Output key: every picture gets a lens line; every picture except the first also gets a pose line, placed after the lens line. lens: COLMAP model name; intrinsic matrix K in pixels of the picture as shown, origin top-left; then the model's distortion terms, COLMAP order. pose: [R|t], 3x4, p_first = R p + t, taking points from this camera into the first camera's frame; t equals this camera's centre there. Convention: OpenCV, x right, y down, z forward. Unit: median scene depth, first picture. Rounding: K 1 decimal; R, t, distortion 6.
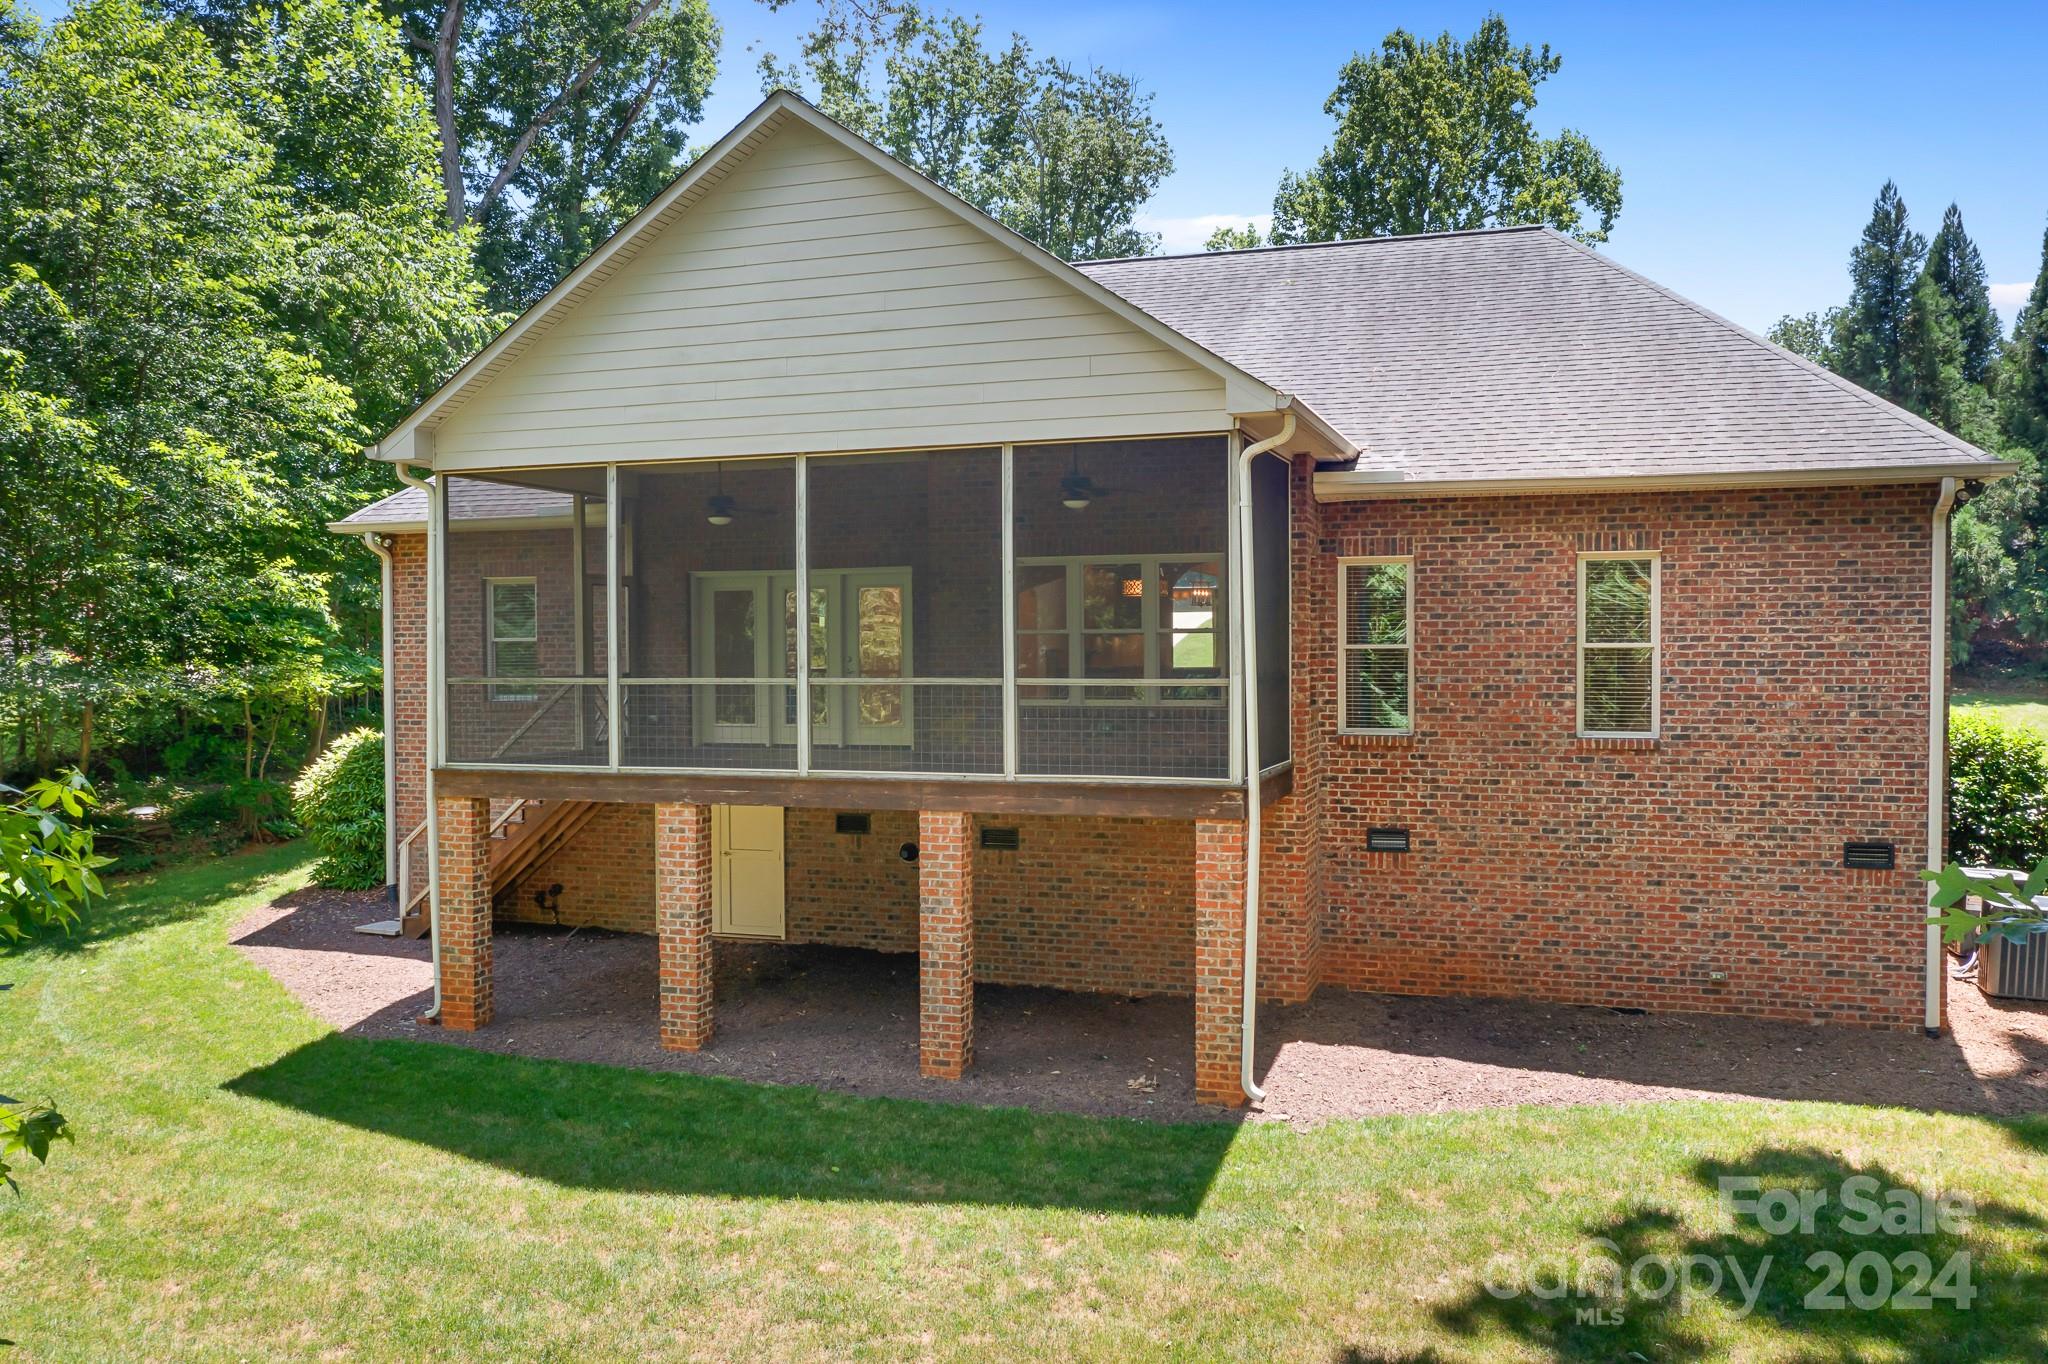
lens RADIAL K [[1622.9, 0, 1024.0], [0, 1622.9, 682.0], [0, 0, 1]] dist [-0.018012, 0.001445]
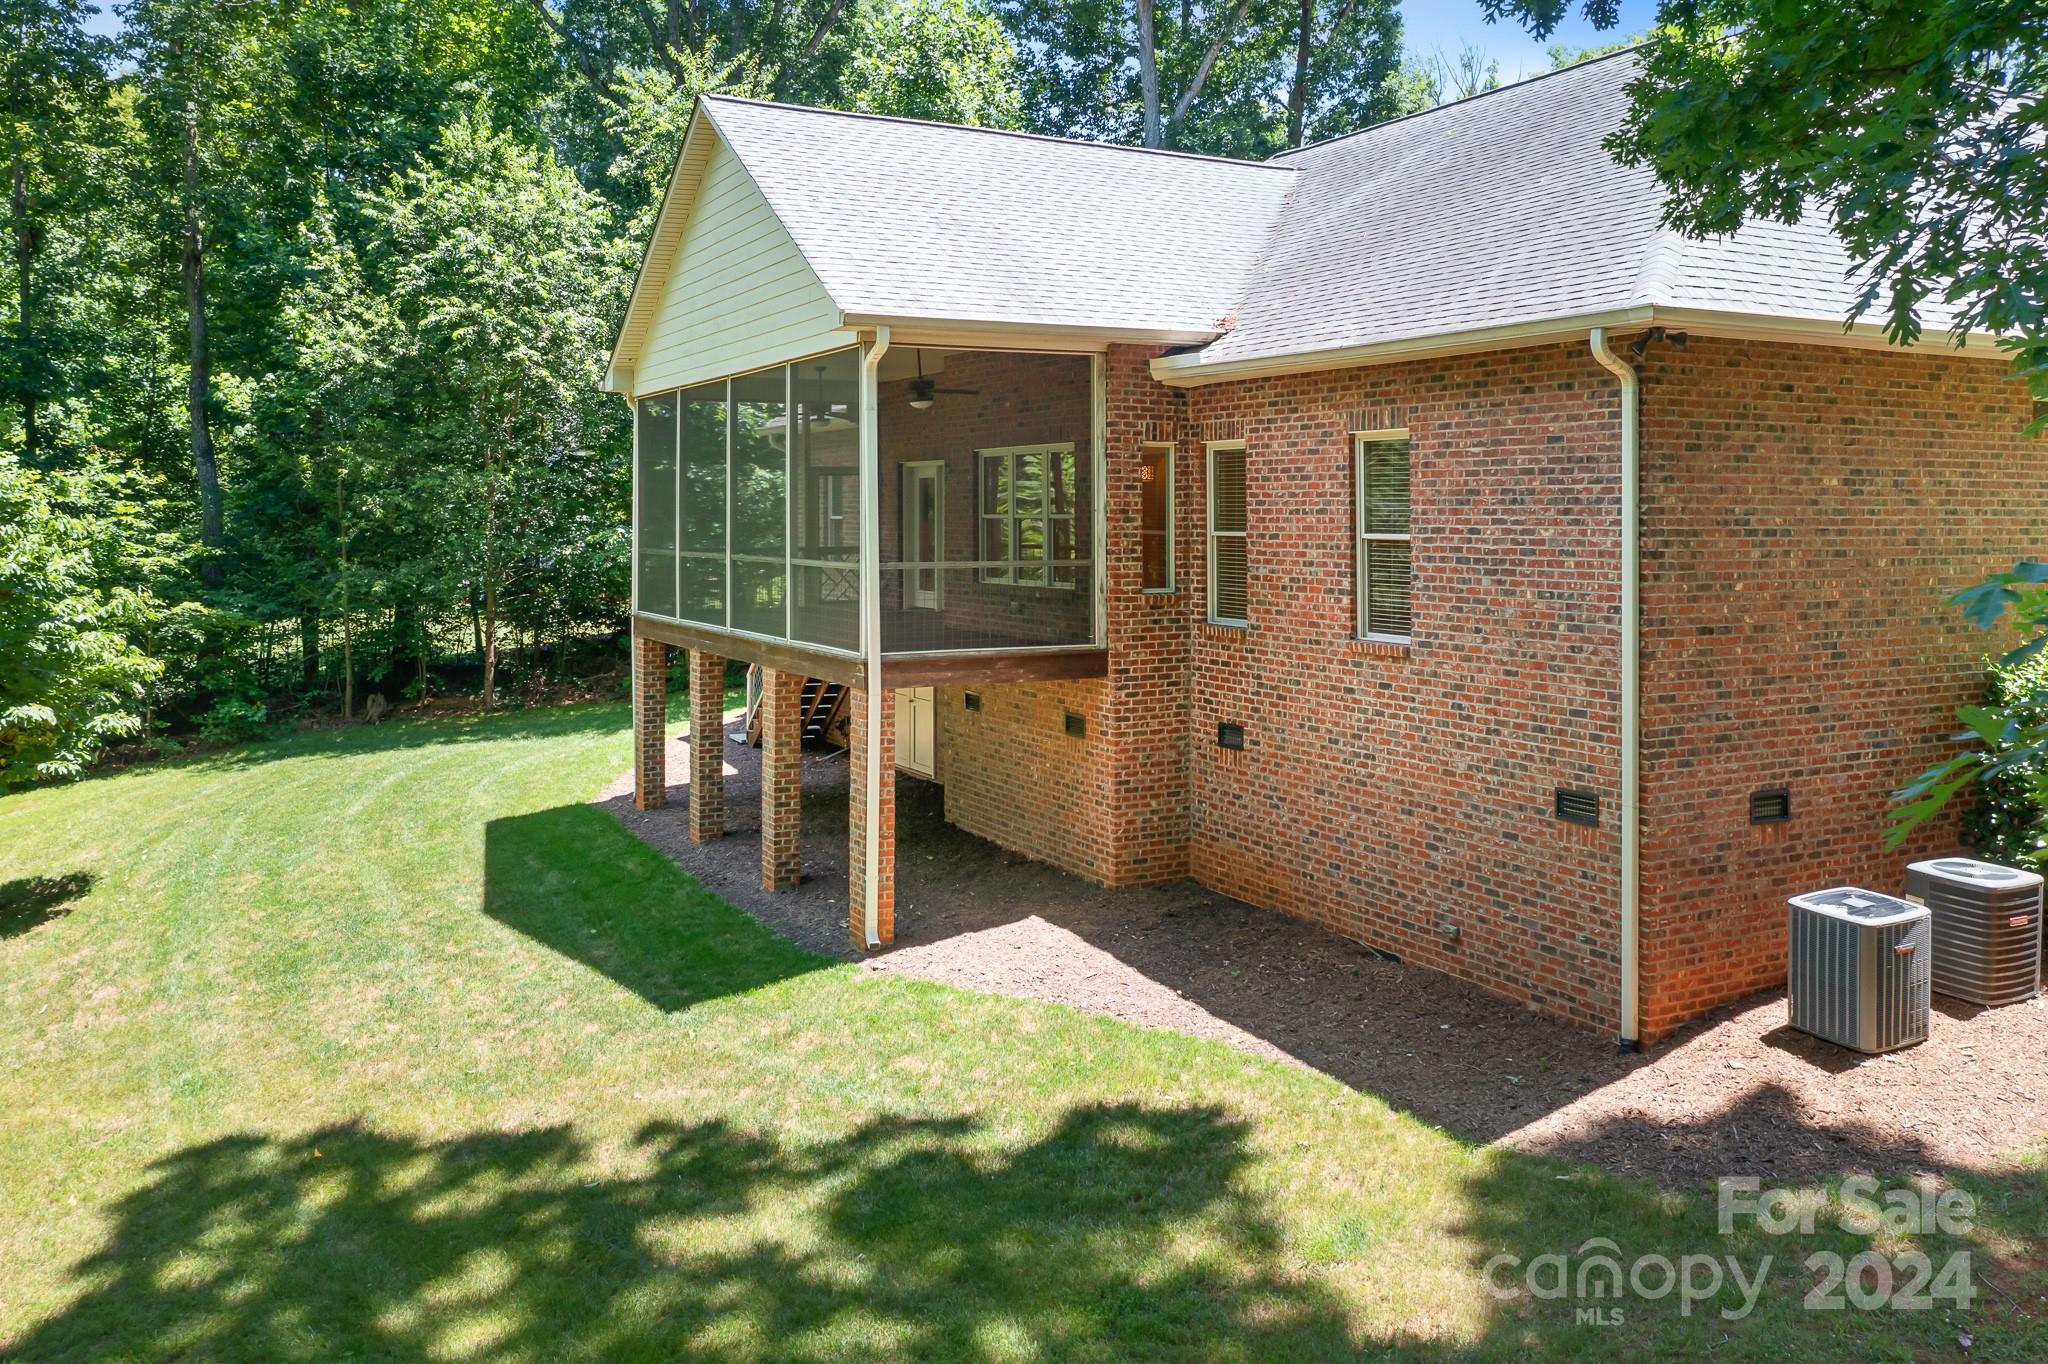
lens RADIAL K [[1595.2, 0, 1025.4], [0, 1595.2, 516.7], [0, 0, 1]] dist [-0.009643, -0.003058]
pose [[0.755868, 0.009463, -0.654655, 0.816713], [-0.026205, 0.999532, -0.015807, -0.015230], [0.654199, 0.029103, 0.755762, 0.224074]]
